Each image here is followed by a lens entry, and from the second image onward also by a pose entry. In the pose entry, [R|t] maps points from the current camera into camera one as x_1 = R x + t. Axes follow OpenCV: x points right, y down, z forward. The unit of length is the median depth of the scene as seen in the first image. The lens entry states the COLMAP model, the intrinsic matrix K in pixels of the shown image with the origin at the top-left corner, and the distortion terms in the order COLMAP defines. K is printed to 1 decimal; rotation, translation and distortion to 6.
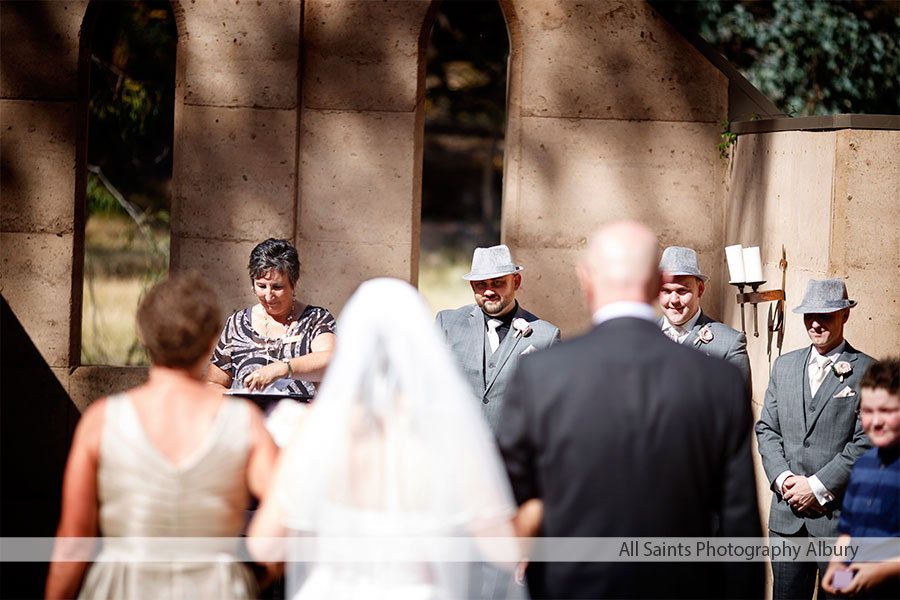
lens RADIAL K [[2894.4, 0, 447.4], [0, 2894.4, 302.4], [0, 0, 1]] dist [0.094137, 0.000000]
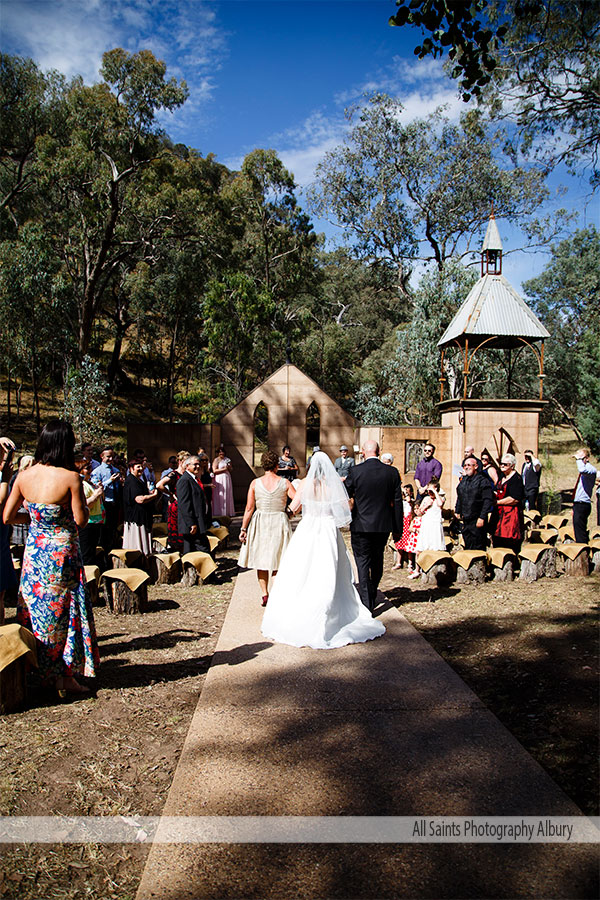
lens RADIAL K [[683.7, 0, 300.5], [0, 683.7, 452.6], [0, 0, 1]] dist [-0.104341, 0.059789]
pose [[0.998666, -0.017383, -0.048612, 0.045337], [0.017259, 0.999847, -0.002969, -0.001705], [0.048656, 0.002126, 0.998813, -0.457499]]
